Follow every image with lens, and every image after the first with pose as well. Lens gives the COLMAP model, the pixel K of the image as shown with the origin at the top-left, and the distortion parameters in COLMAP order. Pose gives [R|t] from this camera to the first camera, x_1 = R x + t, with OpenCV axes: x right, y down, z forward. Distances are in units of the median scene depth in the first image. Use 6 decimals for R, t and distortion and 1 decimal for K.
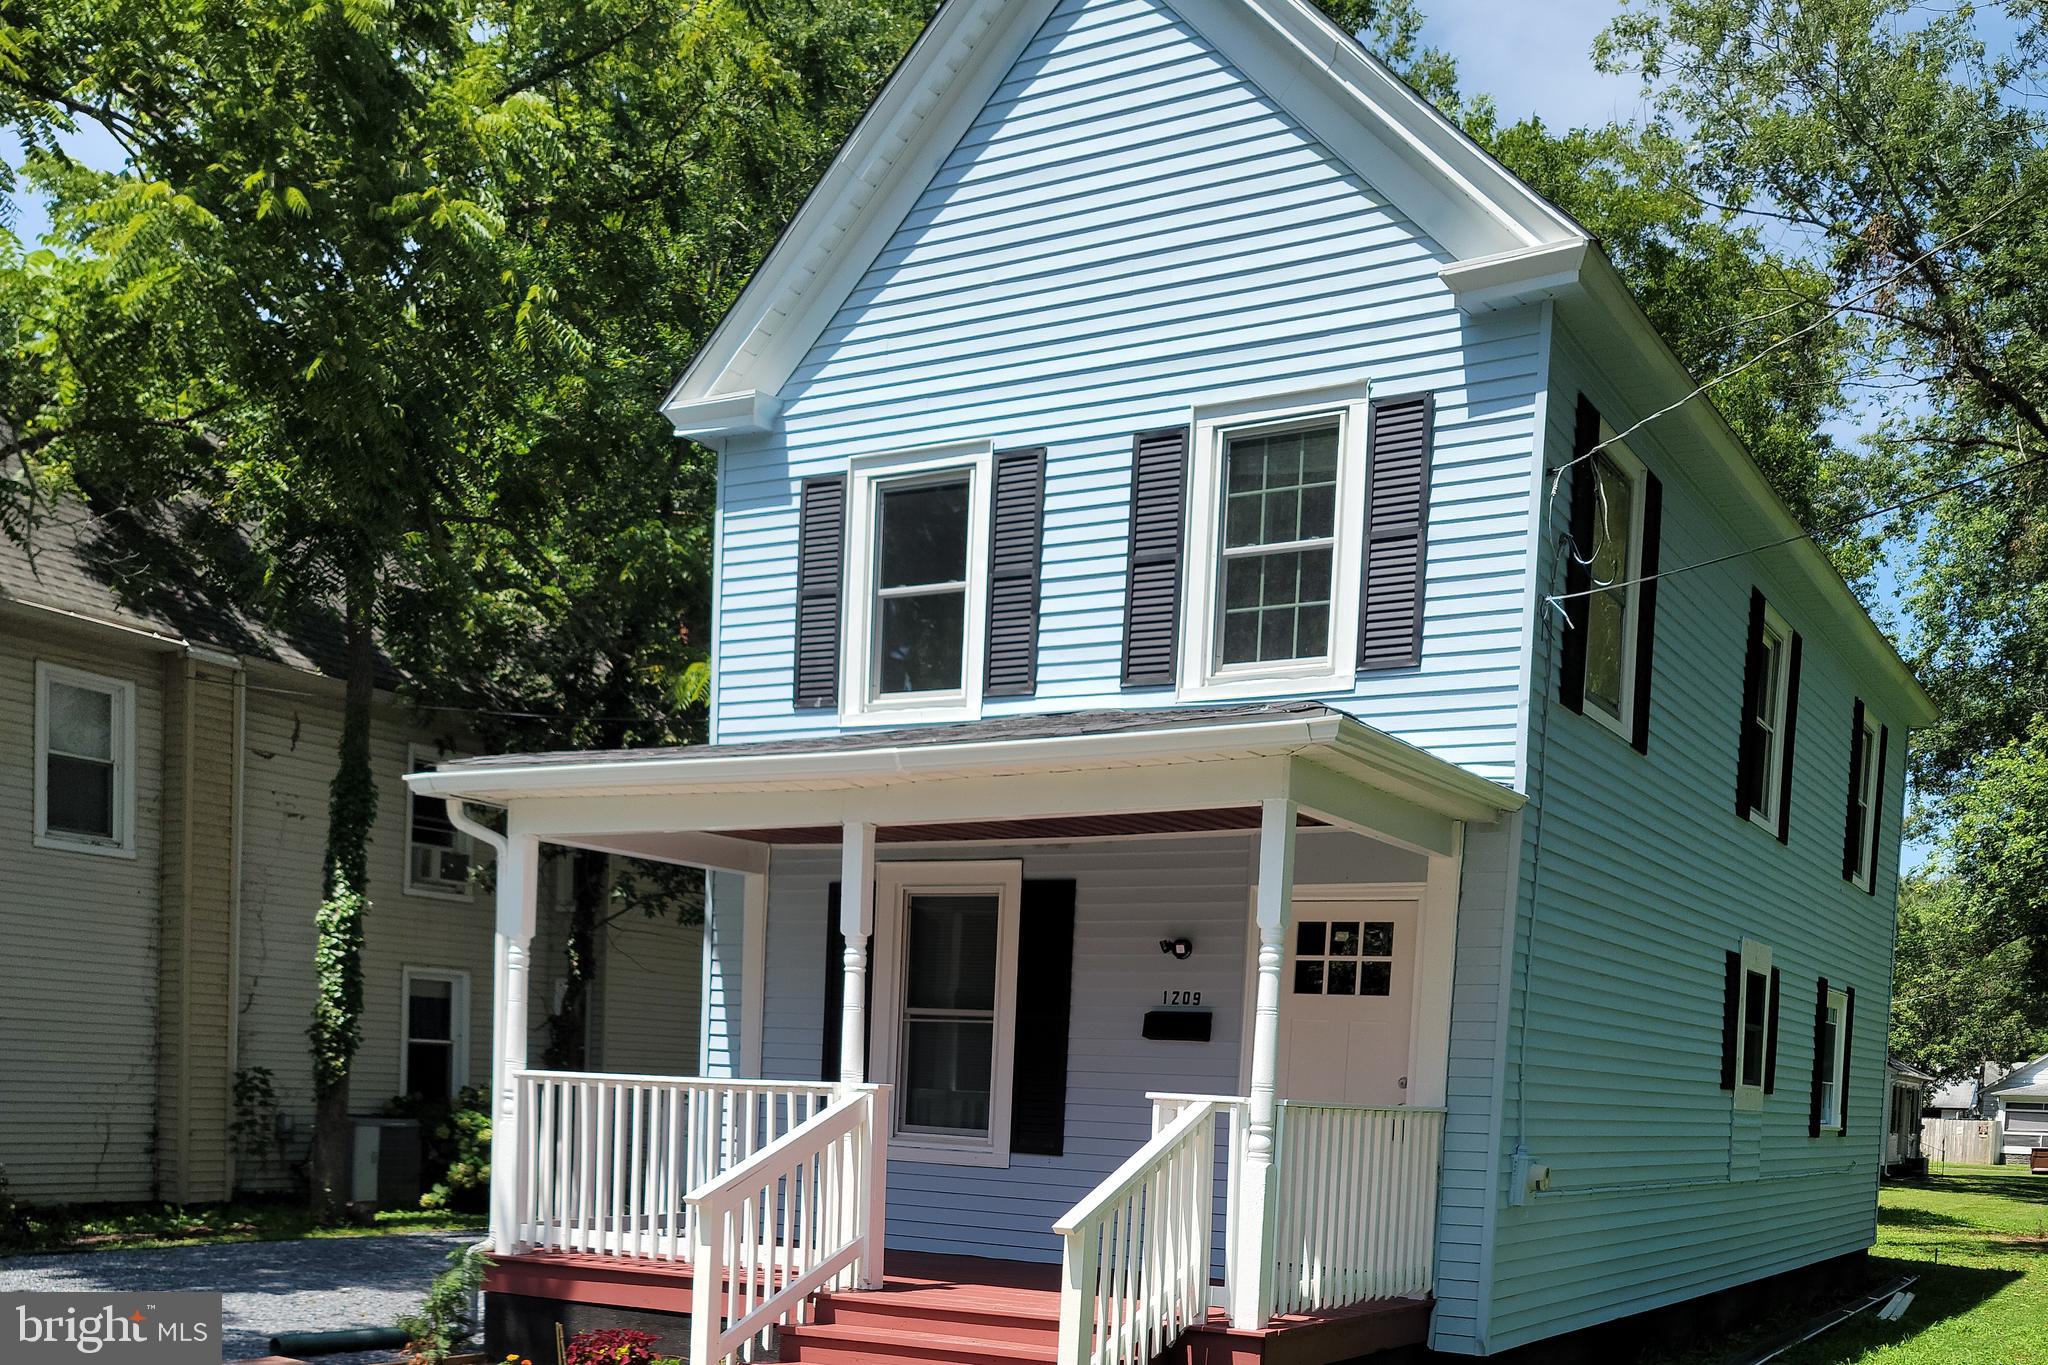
lens RADIAL K [[2032.4, 0, 1026.4], [0, 2032.4, 687.4], [0, 0, 1]] dist [0.083159, 0.000414]
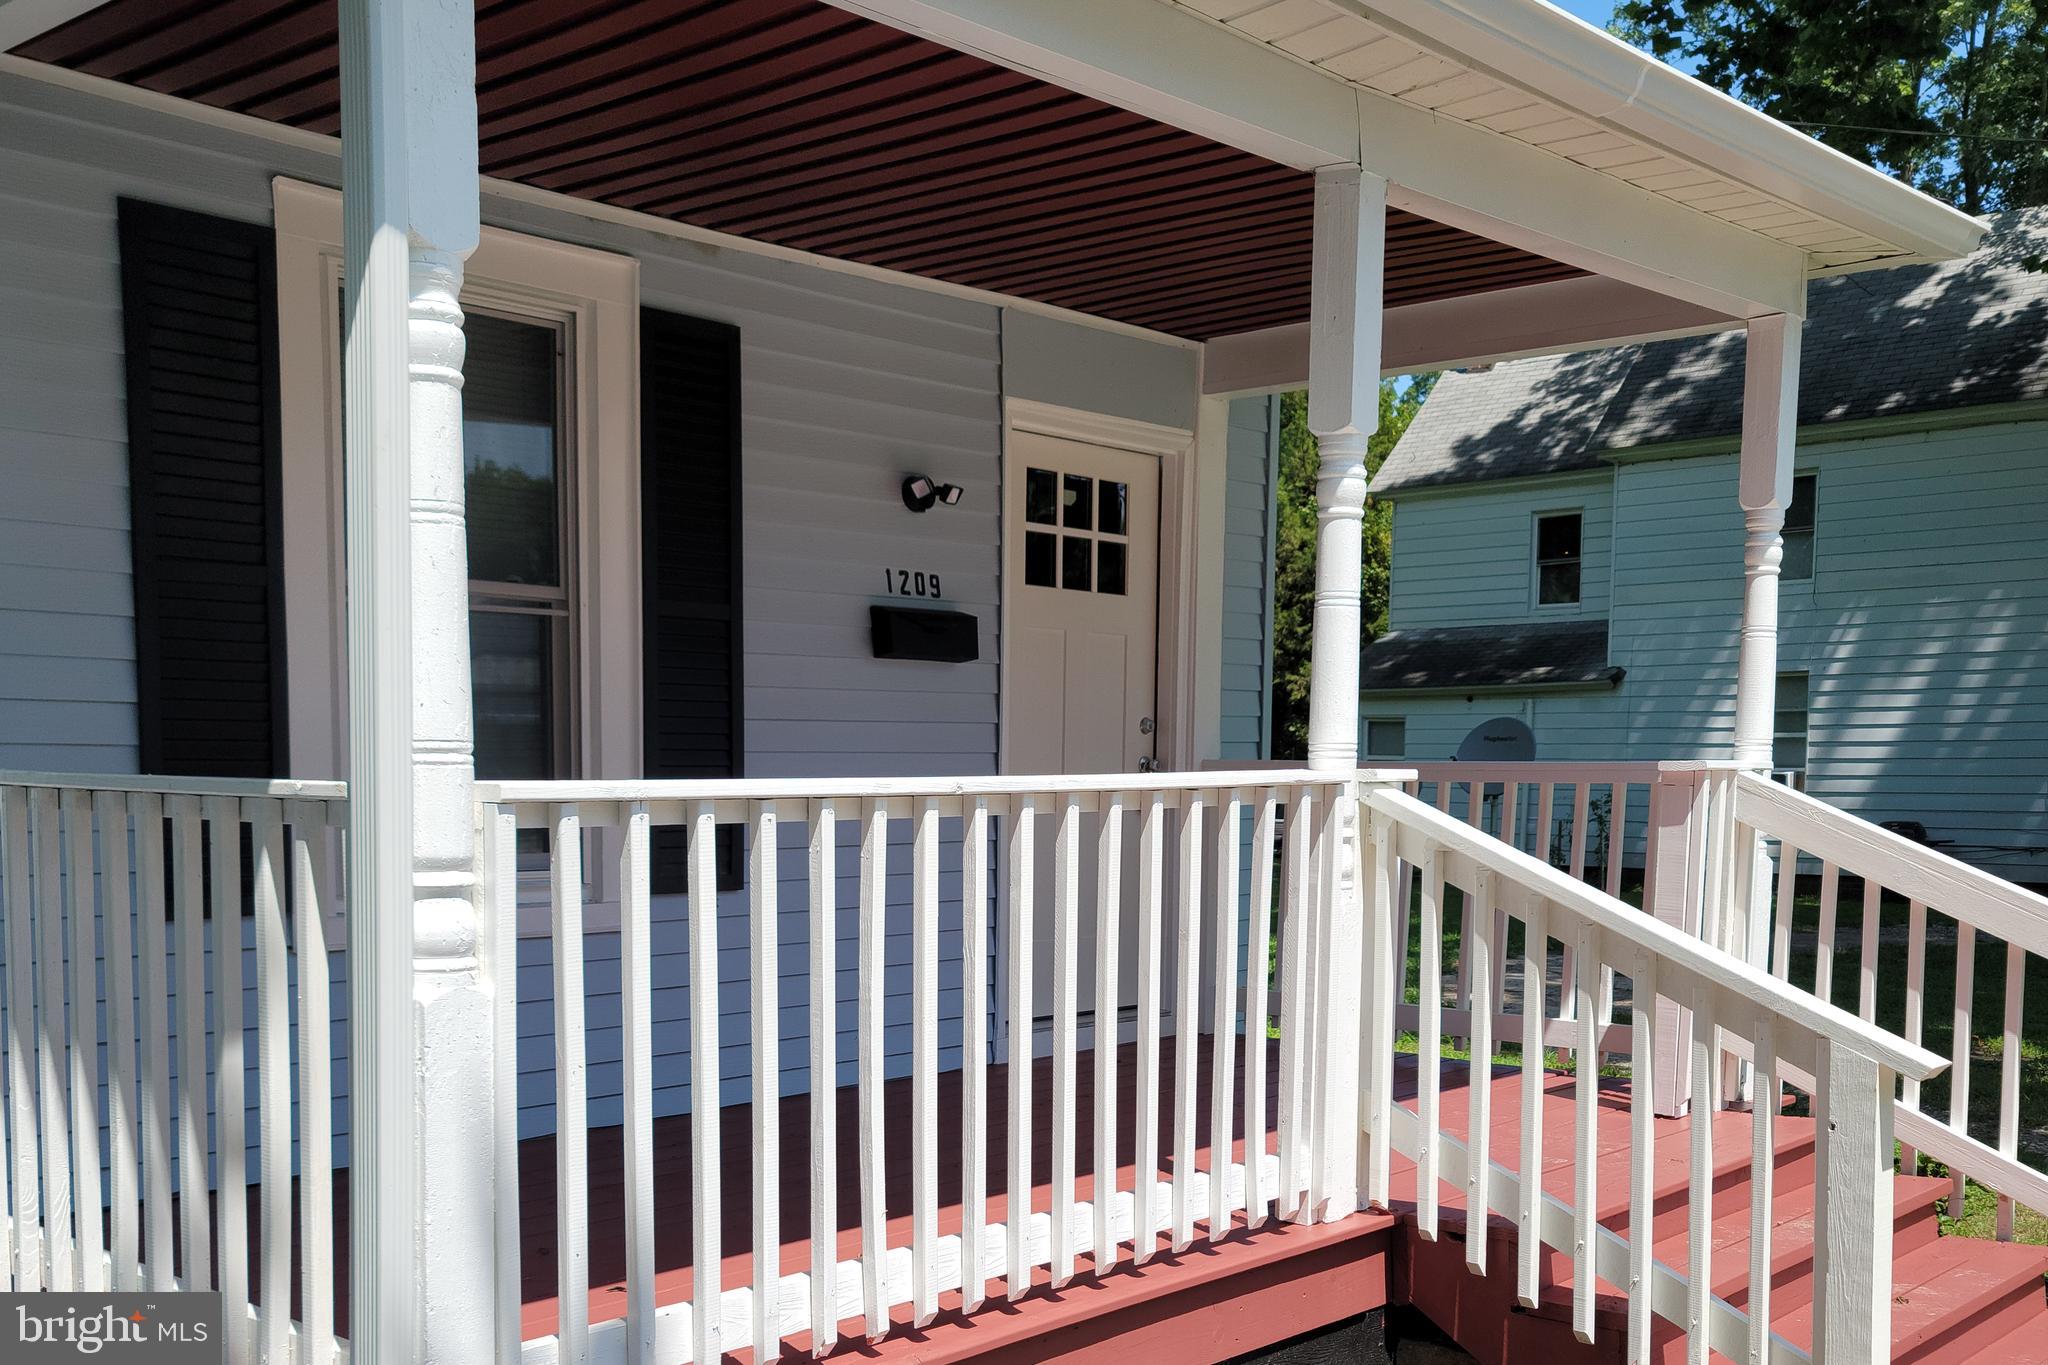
lens RADIAL K [[2032.4, 0, 1026.4], [0, 2032.4, 687.4], [0, 0, 1]] dist [0.083159, 0.000414]
pose [[0.207095, -0.015666, 0.978196, -0.459429], [-0.189264, 0.980341, 0.055769, 0.146387], [-0.959839, -0.196686, 0.200058, 0.873078]]
